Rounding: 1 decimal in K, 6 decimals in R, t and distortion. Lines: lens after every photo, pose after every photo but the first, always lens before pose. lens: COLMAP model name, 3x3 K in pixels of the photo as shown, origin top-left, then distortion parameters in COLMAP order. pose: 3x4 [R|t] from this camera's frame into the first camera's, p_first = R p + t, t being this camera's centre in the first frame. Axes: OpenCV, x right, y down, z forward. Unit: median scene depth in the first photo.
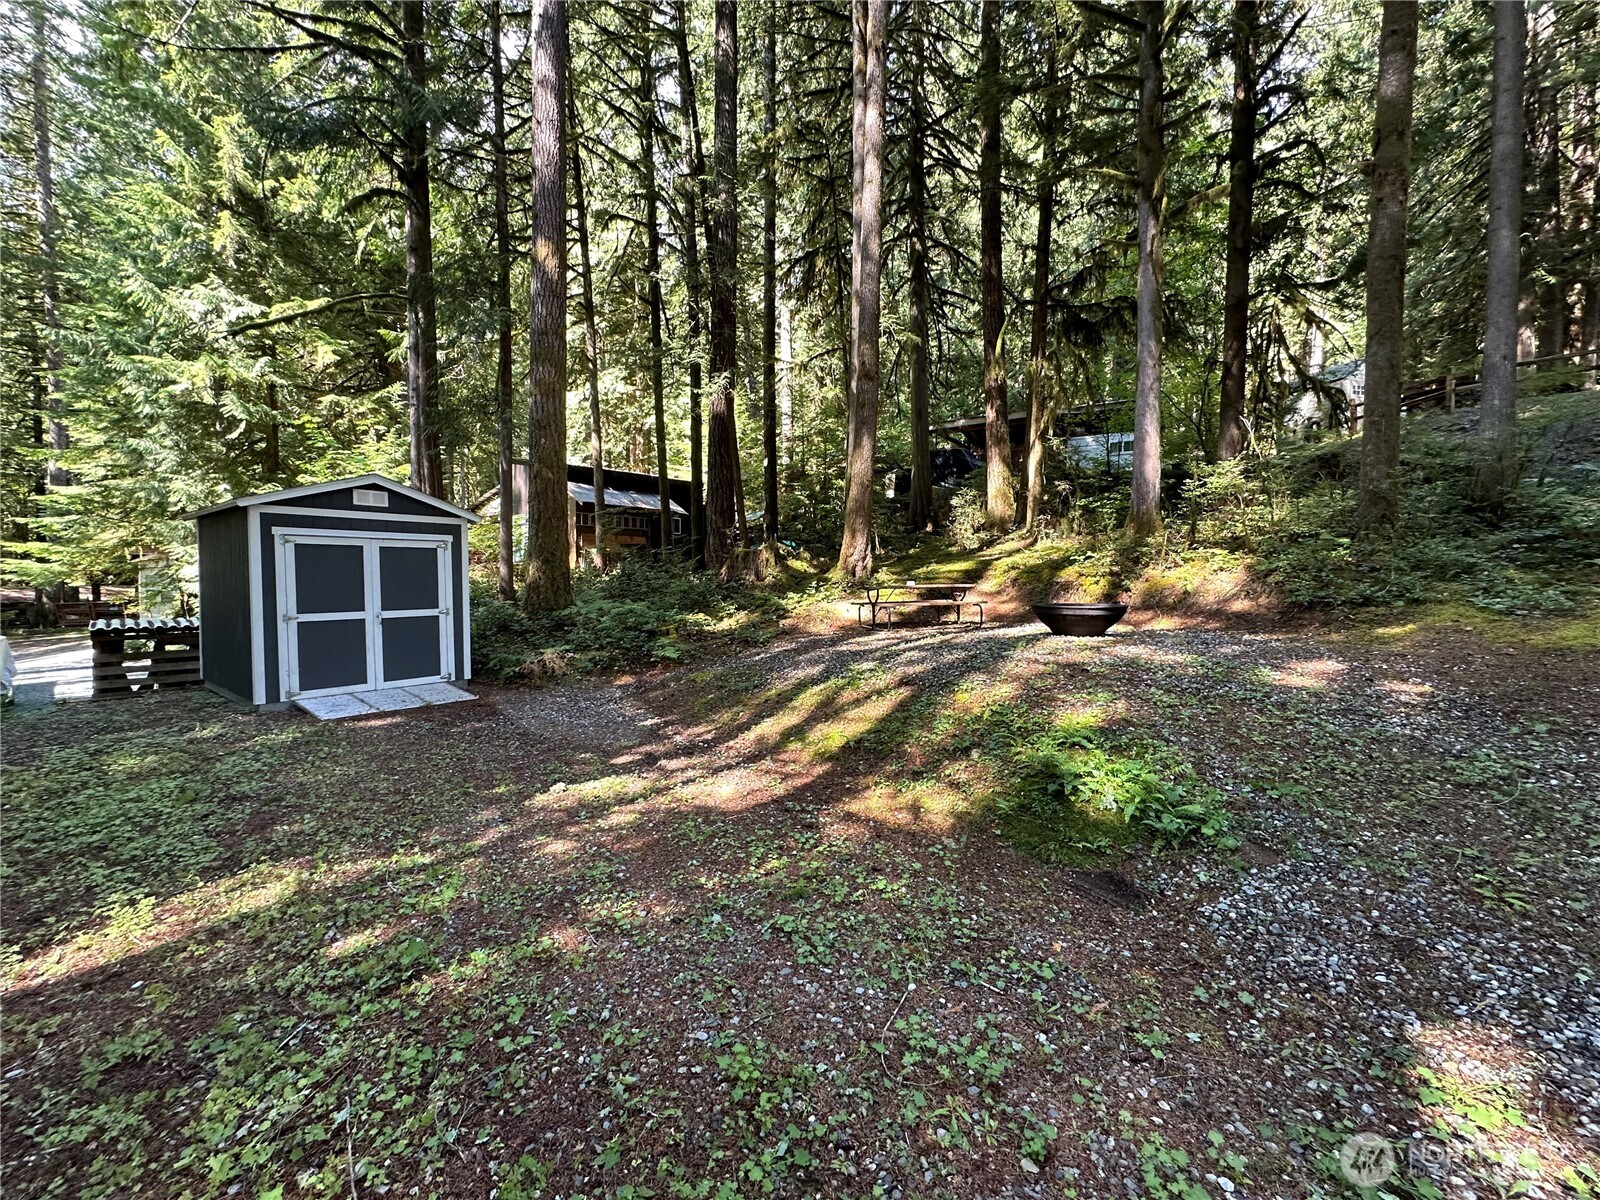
lens RADIAL K [[636.8, 0, 798.2], [0, 636.8, 598.4], [0, 0, 1]] dist [-0.001979, -0.000013]
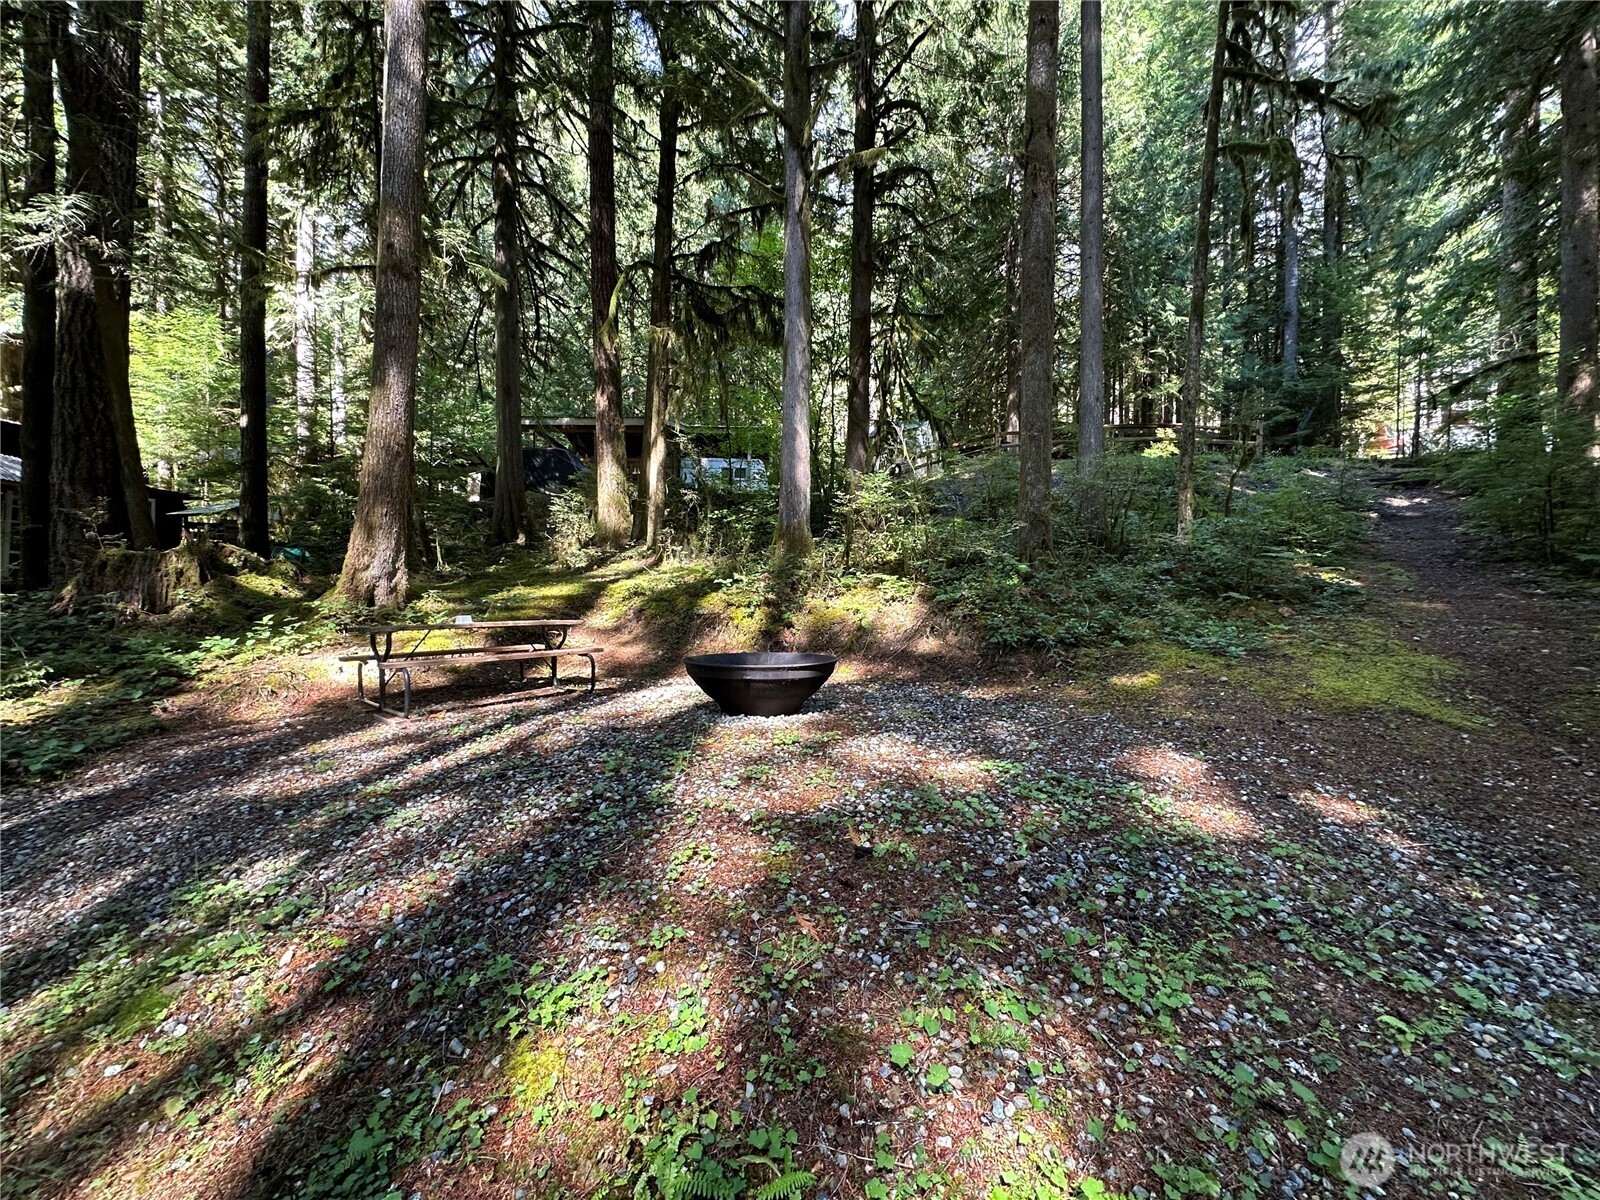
lens RADIAL K [[636.8, 0, 798.2], [0, 636.8, 598.4], [0, 0, 1]] dist [-0.001979, -0.000013]
pose [[0.826426, 0.008159, 0.562986, 0.079577], [0.014237, 0.999272, -0.035382, -0.013863], [-0.562865, 0.037256, 0.825709, 0.287338]]
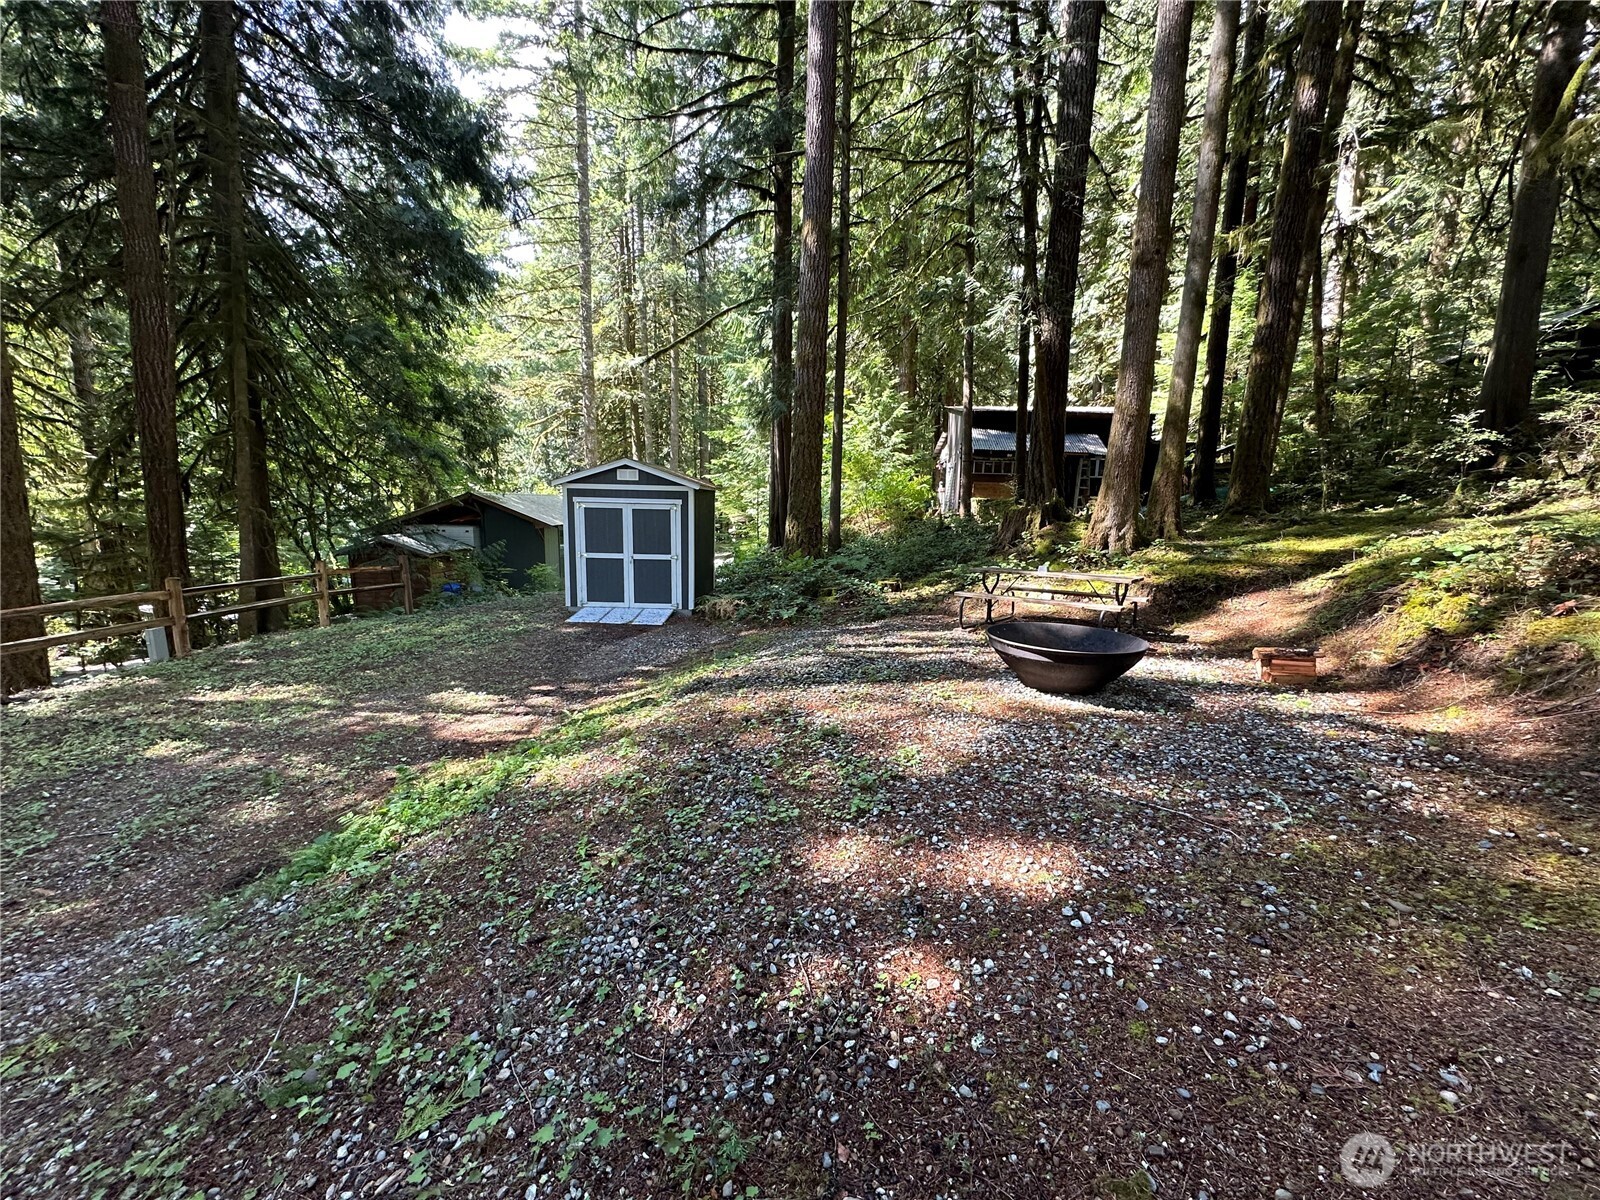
lens RADIAL K [[636.8, 0, 798.2], [0, 636.8, 598.4], [0, 0, 1]] dist [-0.001979, -0.000013]
pose [[0.611263, 0.134358, -0.779939, 0.433828], [-0.051972, 0.990172, 0.129843, -0.053352], [0.789719, -0.038833, 0.612238, 0.253411]]
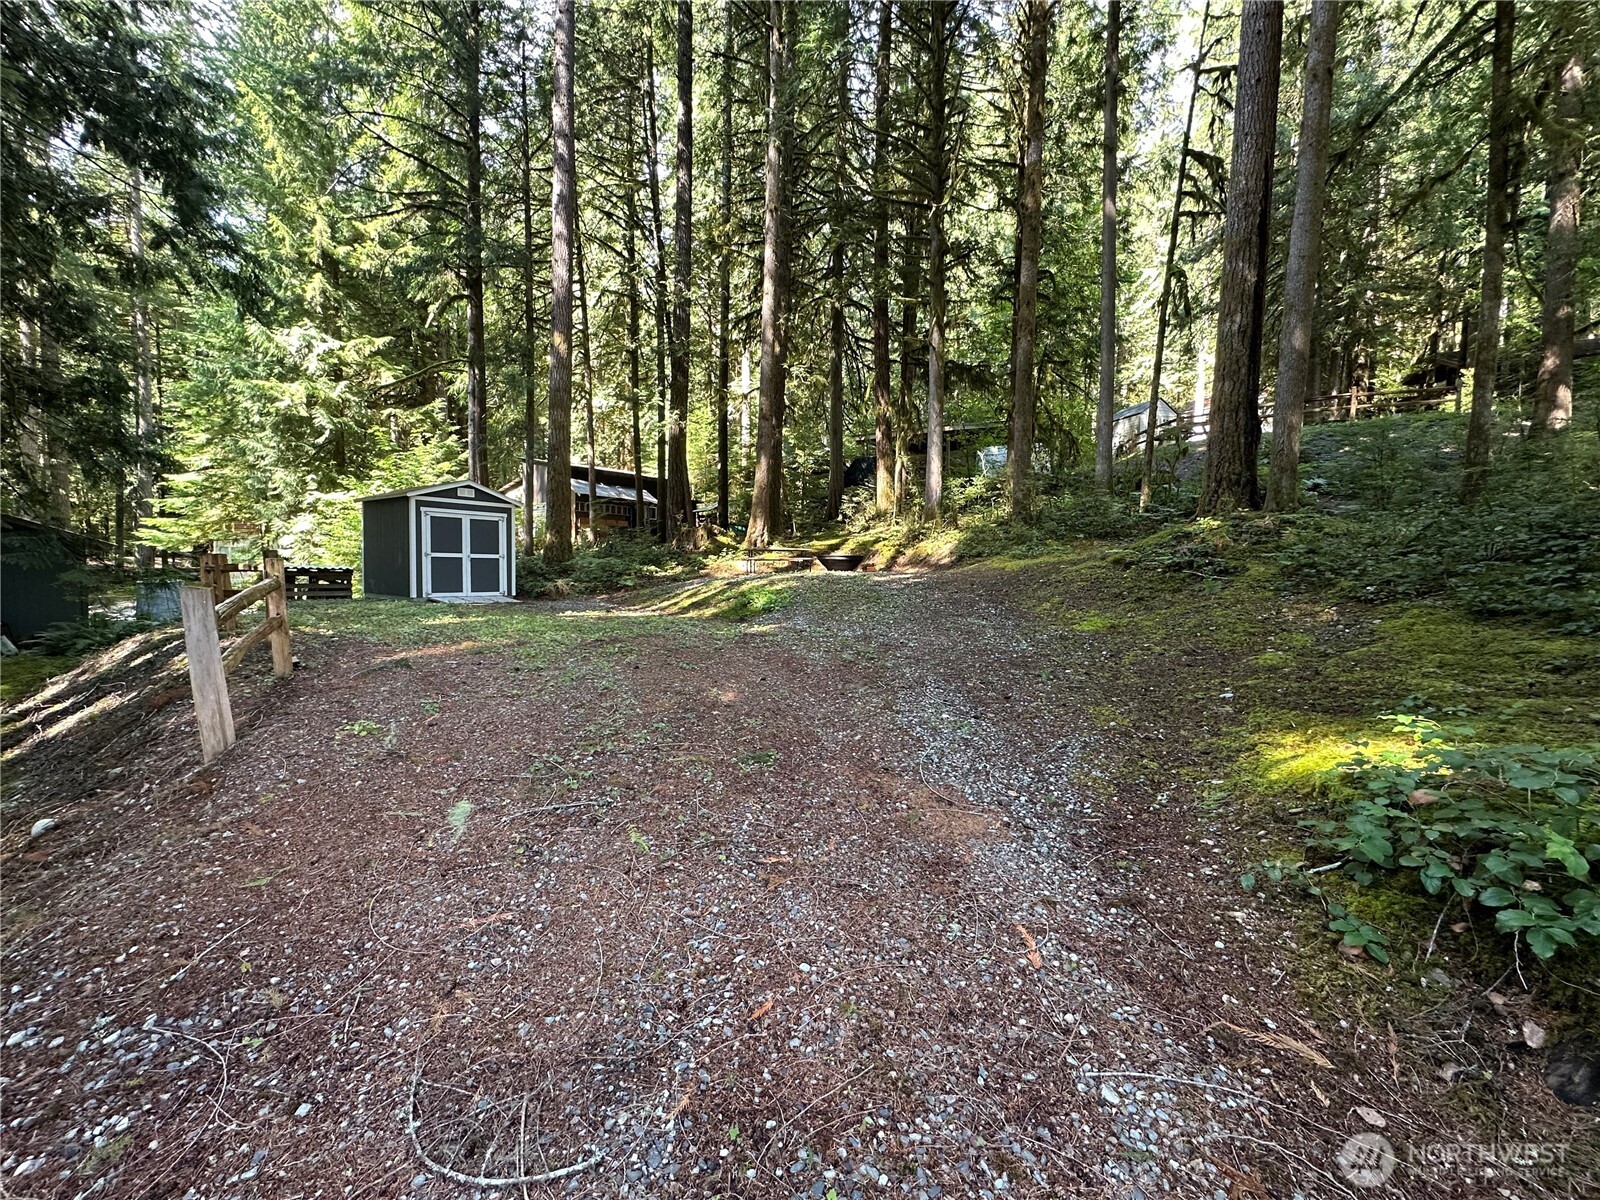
lens RADIAL K [[636.8, 0, 798.2], [0, 636.8, 598.4], [0, 0, 1]] dist [-0.001979, -0.000013]
pose [[0.999838, 0.017299, 0.004876, 0.179047], [-0.017357, 0.999776, 0.012089, 0.068133], [-0.004666, -0.012172, 0.999915, -0.527080]]
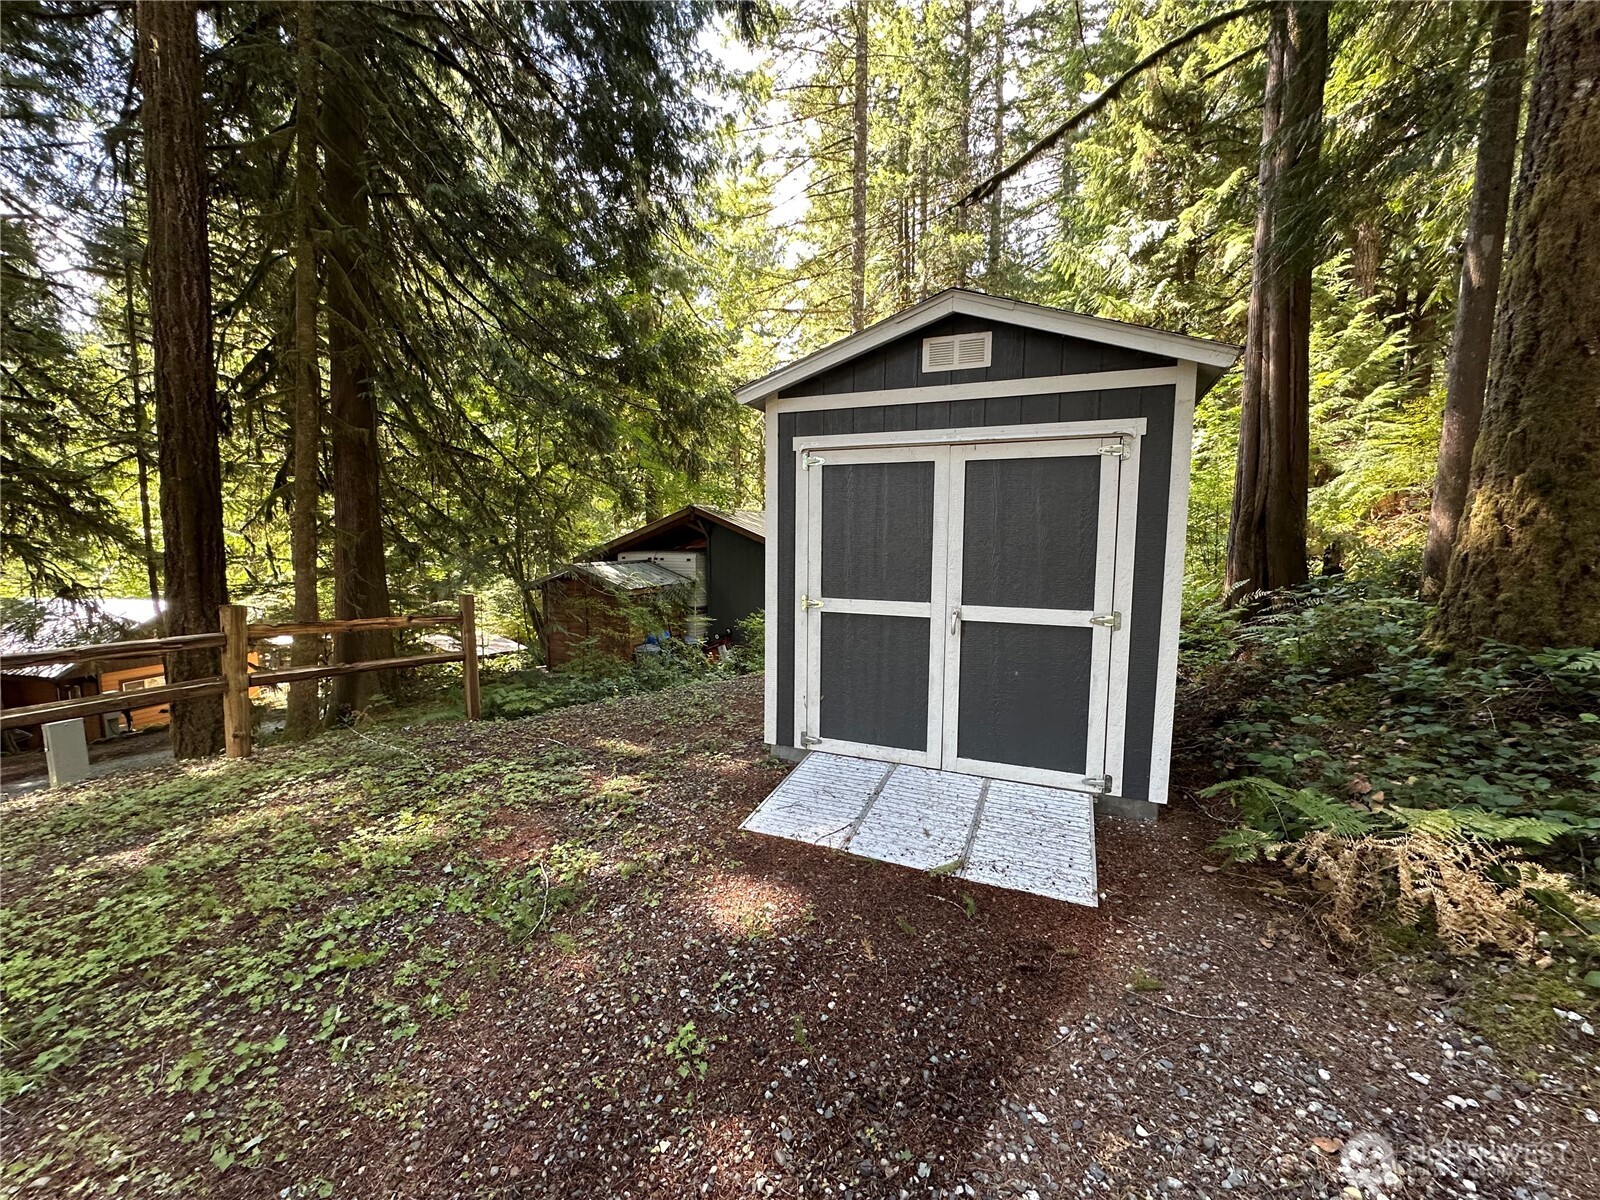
lens RADIAL K [[636.8, 0, 798.2], [0, 636.8, 598.4], [0, 0, 1]] dist [-0.001979, -0.000013]
pose [[0.255562, 0.096780, -0.961936, -0.152657], [-0.043644, 0.995117, 0.088523, -0.012074], [0.965807, 0.019360, 0.258538, 0.473928]]
